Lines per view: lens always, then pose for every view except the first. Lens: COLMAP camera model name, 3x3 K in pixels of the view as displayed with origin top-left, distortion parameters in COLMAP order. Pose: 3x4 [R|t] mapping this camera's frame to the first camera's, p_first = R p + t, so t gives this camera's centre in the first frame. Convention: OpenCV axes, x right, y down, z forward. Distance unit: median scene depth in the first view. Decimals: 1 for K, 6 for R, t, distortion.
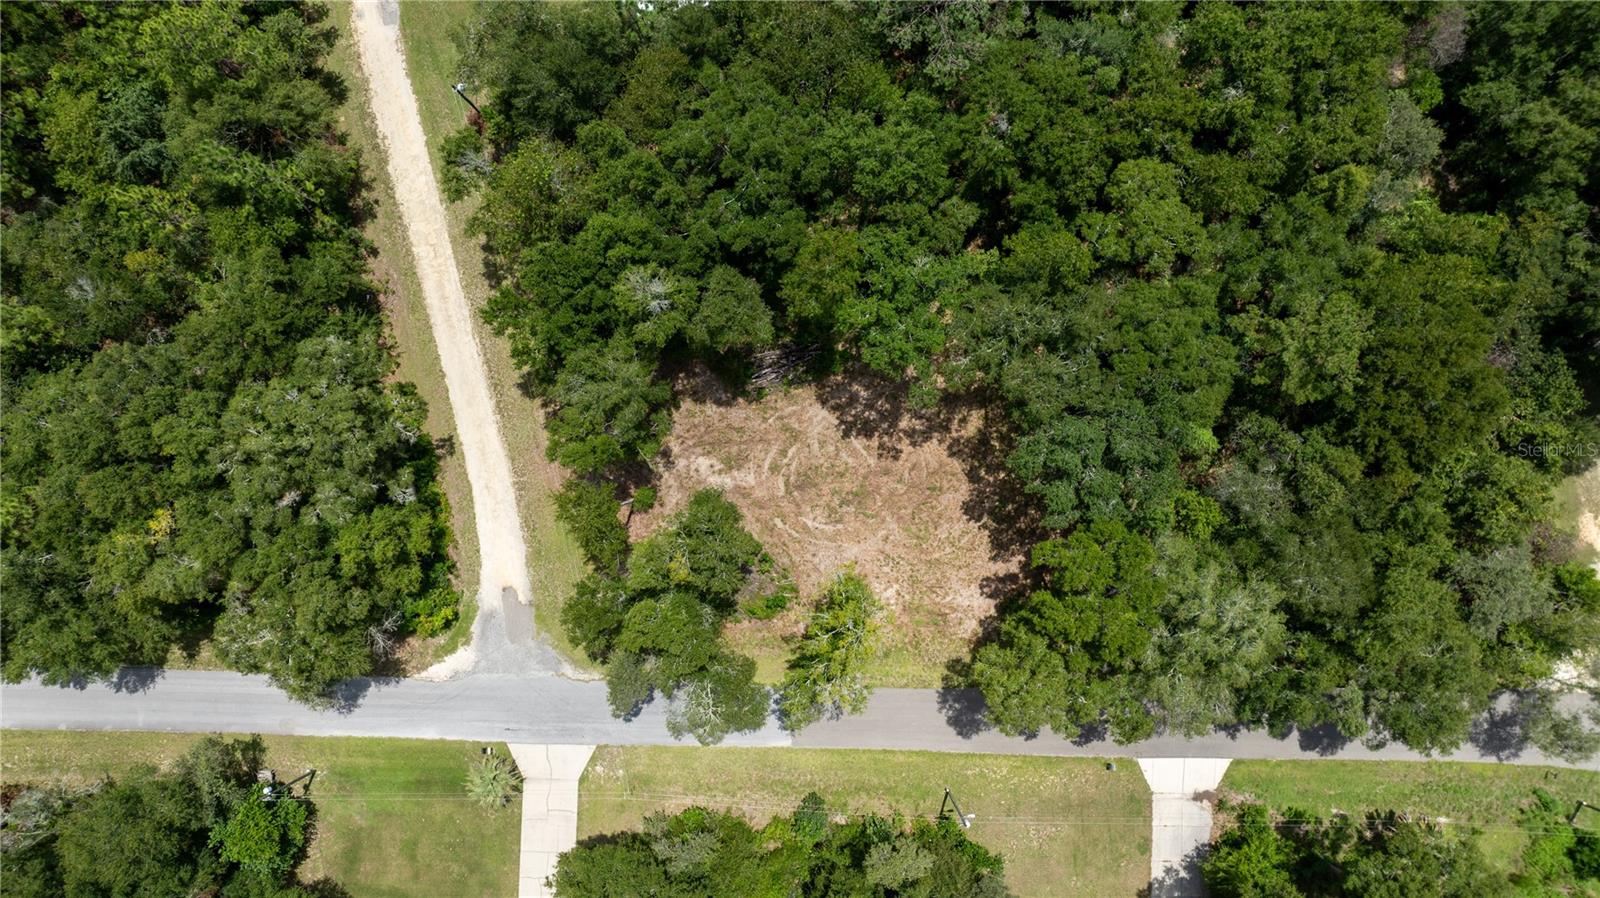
lens RADIAL K [[1182.8, 0, 803.5], [0, 1182.8, 458.2], [0, 0, 1]] dist [-0.064496, 0.002252]
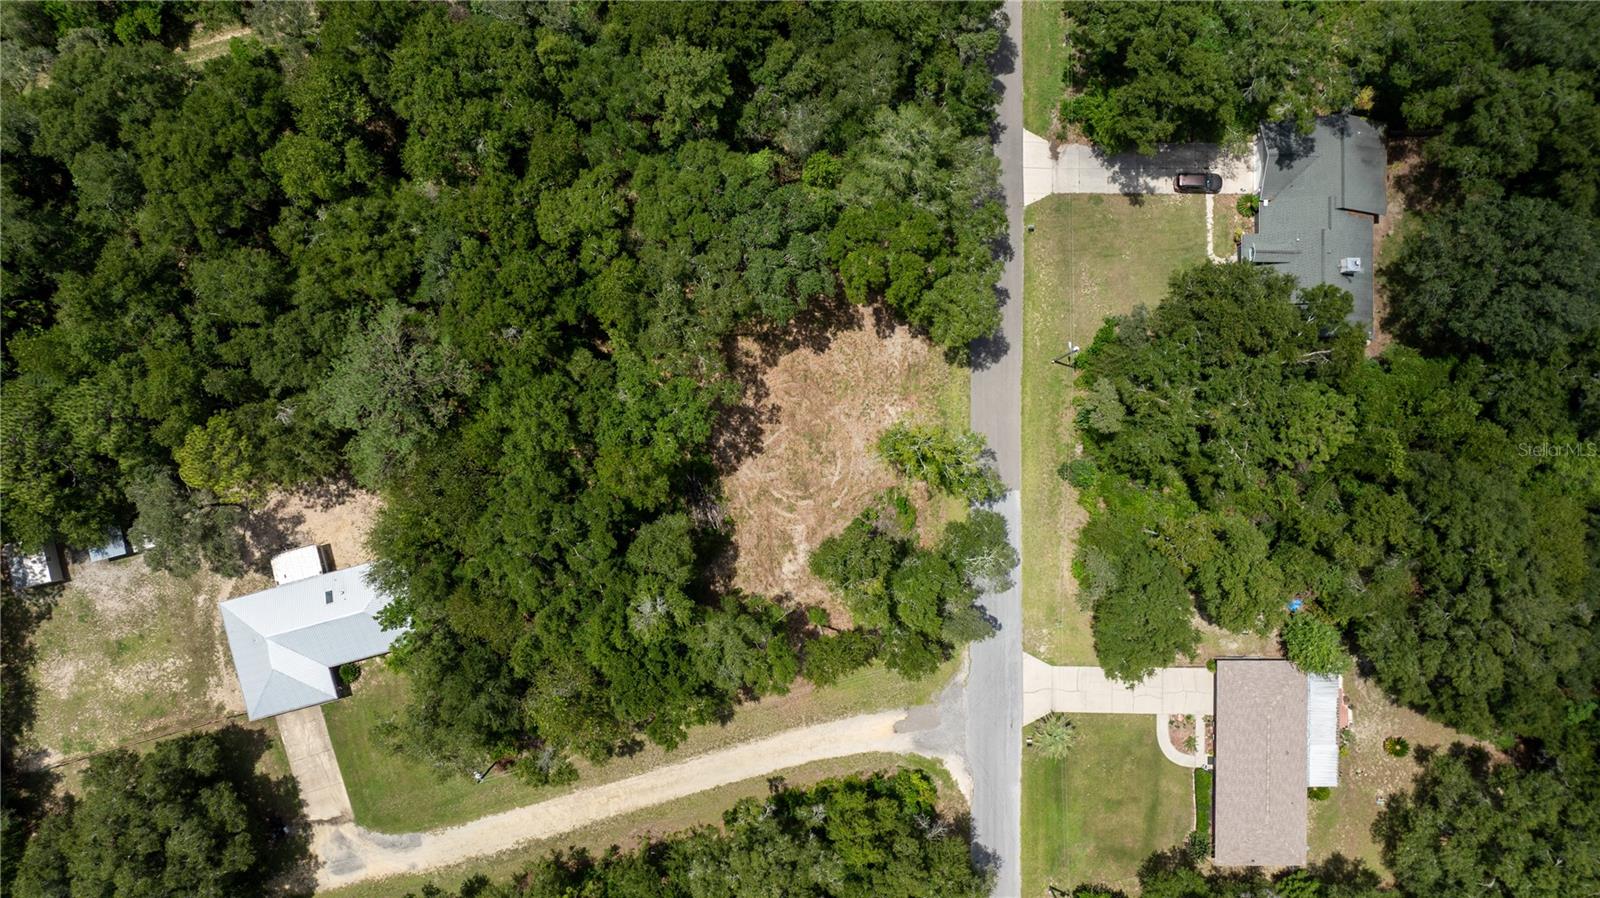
lens RADIAL K [[1182.8, 0, 799.2], [0, 1182.8, 454.0], [0, 0, 1]] dist [-0.064496, 0.002252]
pose [[-0.018356, -0.999755, 0.012364, 0.018115], [0.999557, -0.018060, 0.023641, -0.010455], [-0.023412, 0.012792, 0.999644, -0.226940]]
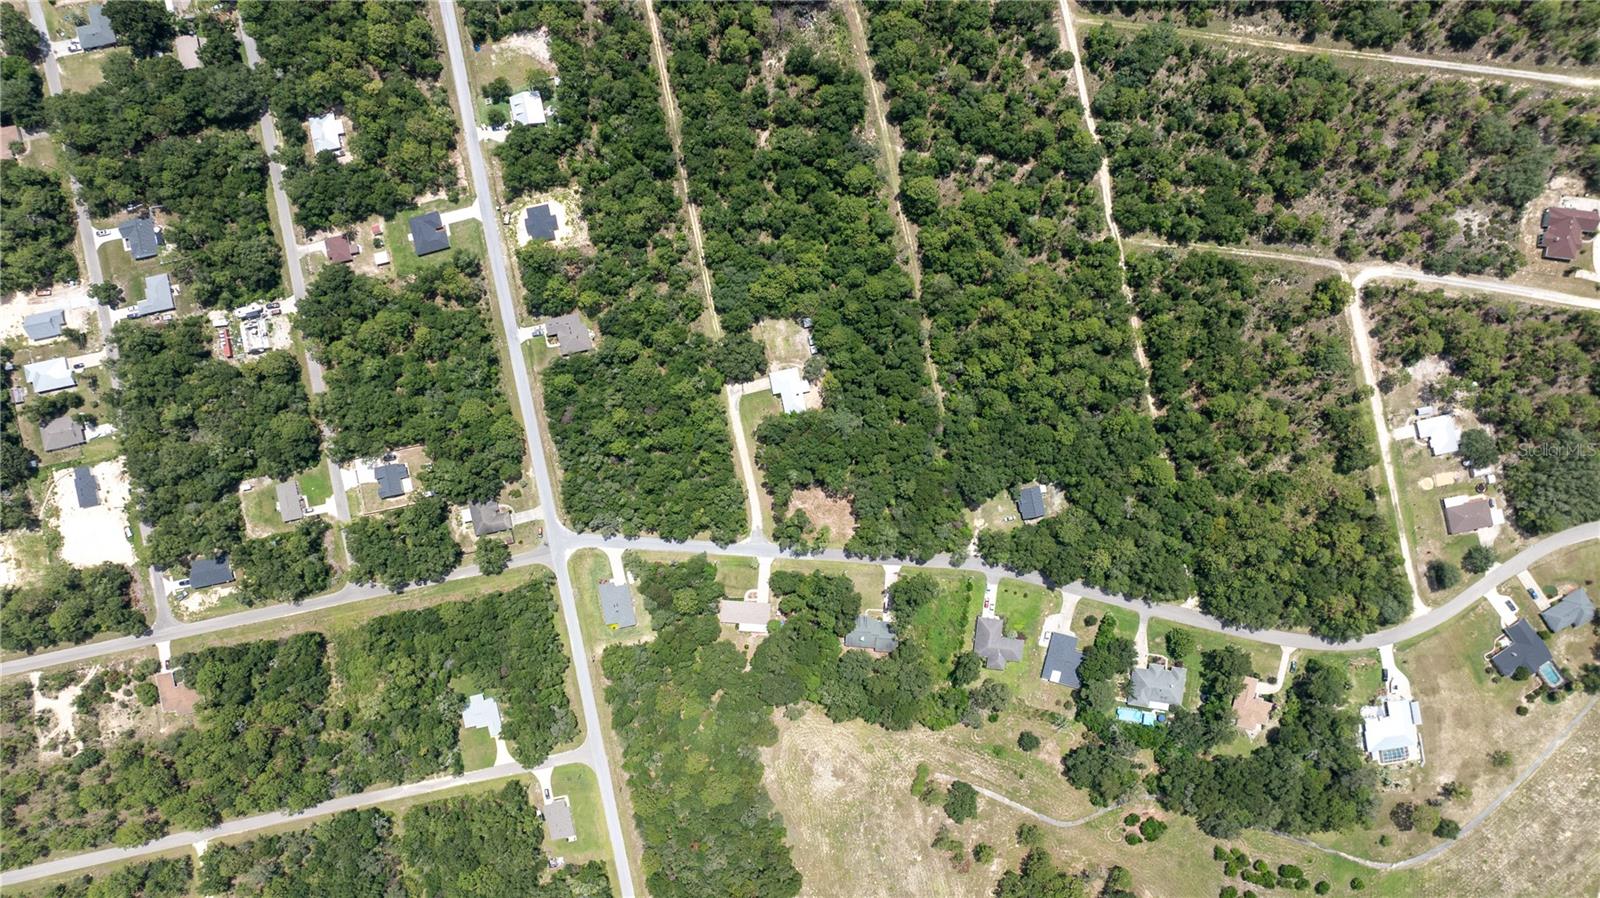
lens RADIAL K [[1182.8, 0, 797.7], [0, 1182.8, 448.5], [0, 0, 1]] dist [-0.064496, 0.002252]
pose [[0.999138, 0.036952, -0.018902, 0.000747], [-0.036872, 0.999310, 0.004568, -0.267547], [0.019057, -0.003867, 0.999811, -4.347358]]
